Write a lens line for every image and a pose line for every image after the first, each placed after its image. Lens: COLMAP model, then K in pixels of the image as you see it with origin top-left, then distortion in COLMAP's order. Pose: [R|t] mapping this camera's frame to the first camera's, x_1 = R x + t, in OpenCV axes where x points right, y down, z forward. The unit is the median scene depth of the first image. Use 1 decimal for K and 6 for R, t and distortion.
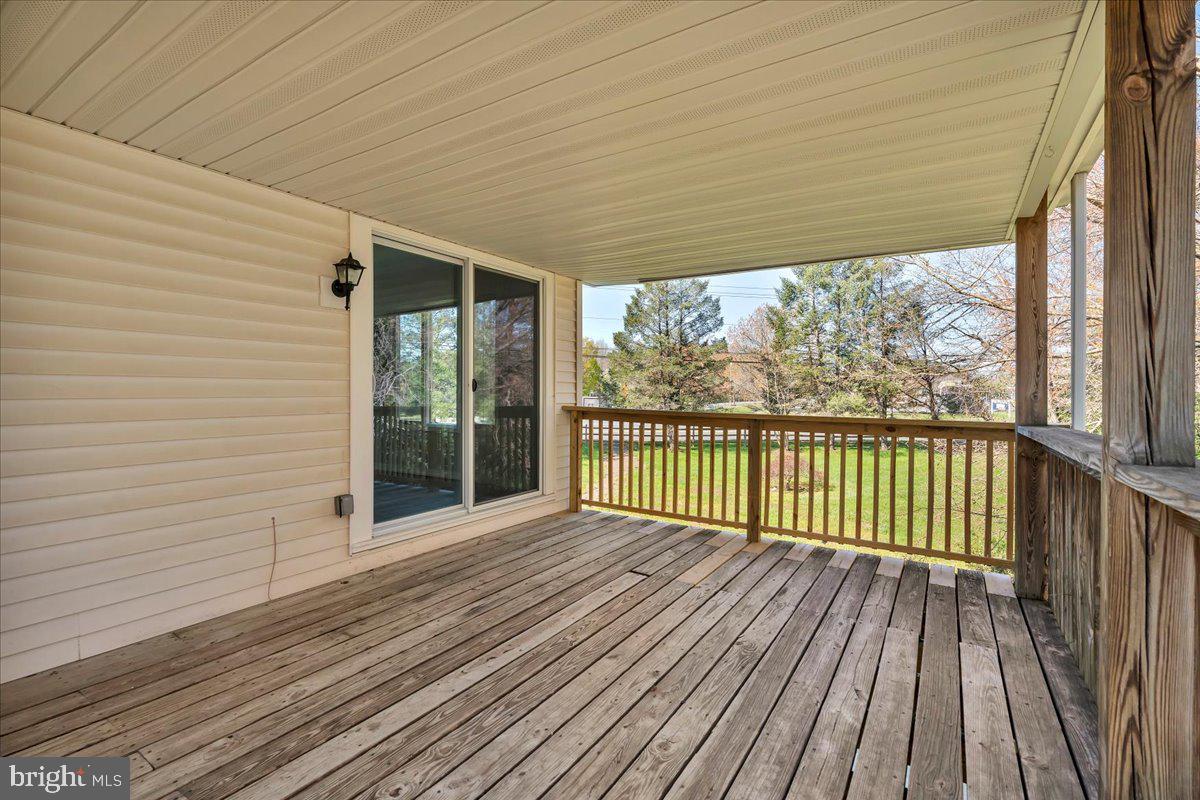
lens RADIAL K [[545.8, 0, 595.5], [0, 545.8, 407.1], [0, 0, 1]] dist [-0.004566, -0.000228]
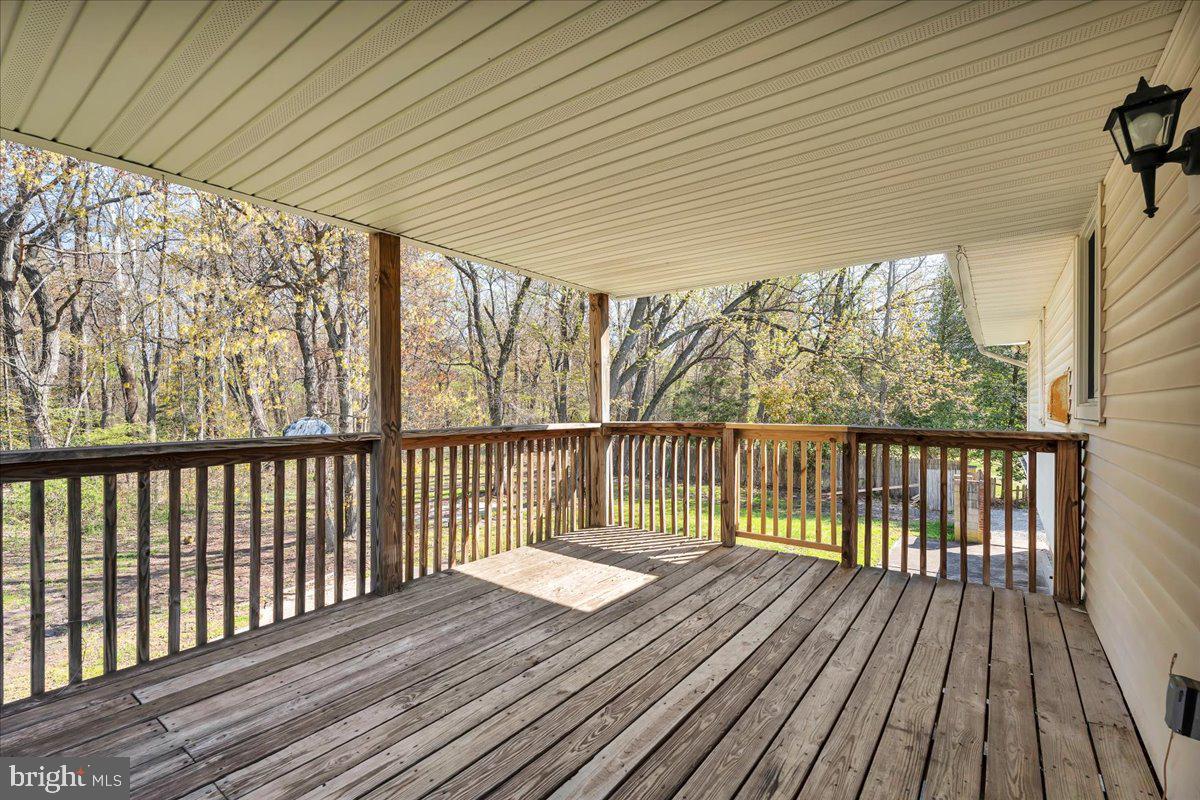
lens RADIAL K [[545.8, 0, 595.5], [0, 545.8, 407.1], [0, 0, 1]] dist [-0.004566, -0.000228]
pose [[-0.997846, -0.008043, 0.065103, -0.082308], [-0.005470, 0.999201, 0.039593, -0.066837], [-0.065370, 0.039151, -0.997093, 1.954918]]
